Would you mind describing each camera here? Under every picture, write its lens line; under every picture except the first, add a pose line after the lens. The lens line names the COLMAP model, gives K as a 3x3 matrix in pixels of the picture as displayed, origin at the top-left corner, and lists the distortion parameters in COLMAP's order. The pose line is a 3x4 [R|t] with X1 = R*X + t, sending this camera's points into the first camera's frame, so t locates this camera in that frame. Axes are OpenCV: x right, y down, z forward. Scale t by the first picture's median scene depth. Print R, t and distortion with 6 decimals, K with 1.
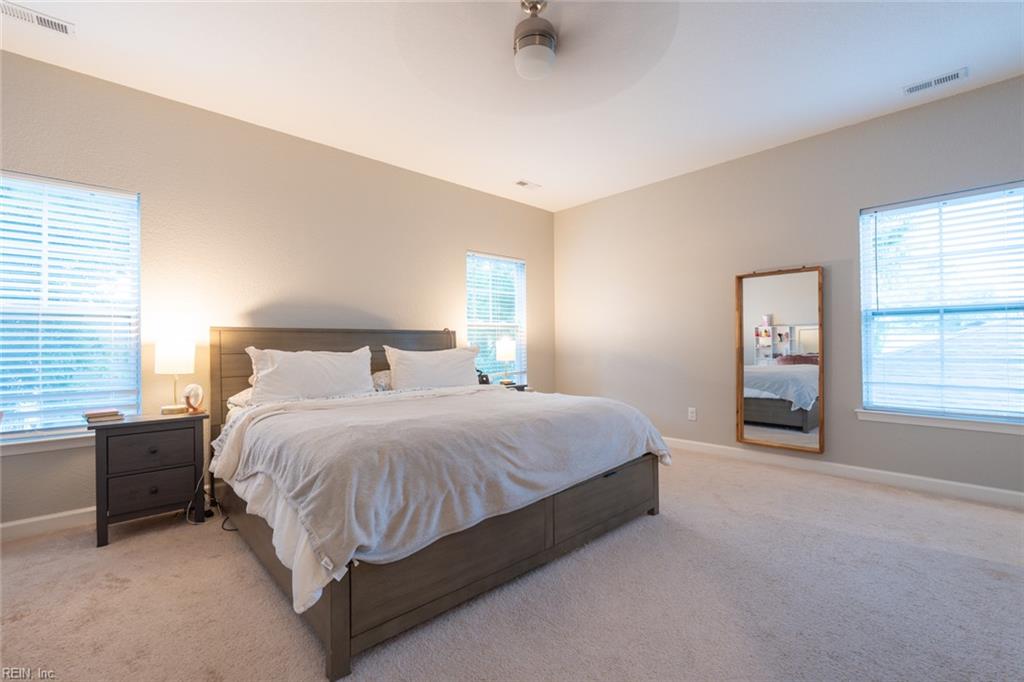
lens RADIAL K [[454.0, 0, 508.7], [0, 454.0, 341.6], [0, 0, 1]] dist [0.007229, 0.002175]
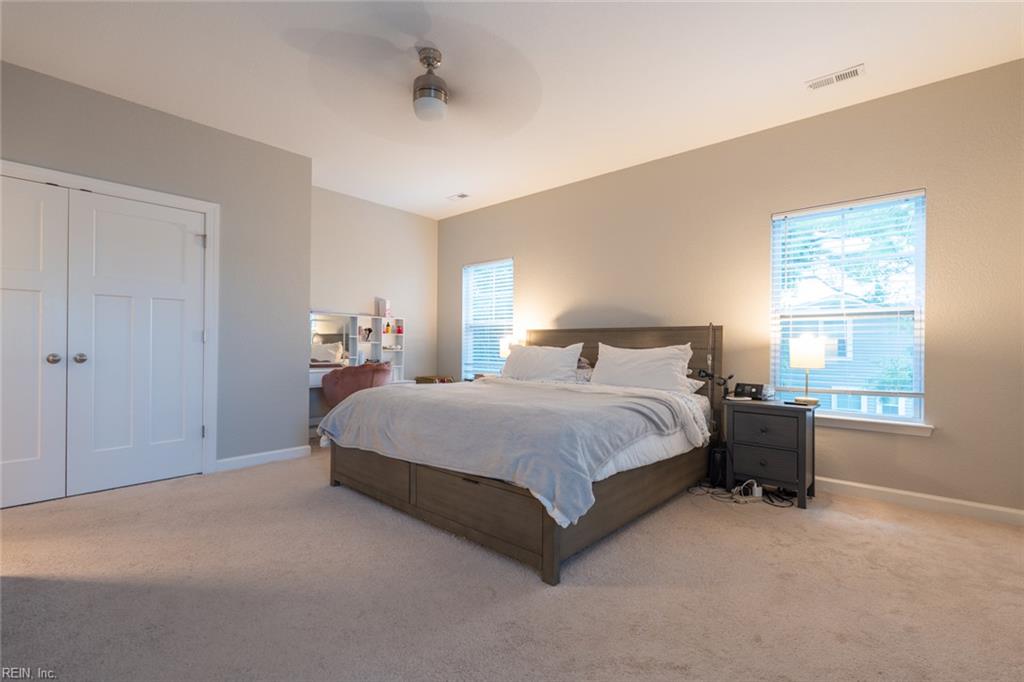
lens RADIAL K [[454.0, 0, 508.4], [0, 454.0, 337.2], [0, 0, 1]] dist [0.007229, 0.002175]
pose [[0.080890, -0.002330, -0.996720, 0.810880], [0.000437, 0.999997, -0.002303, -0.002484], [0.996723, -0.000250, 0.080890, 0.693359]]
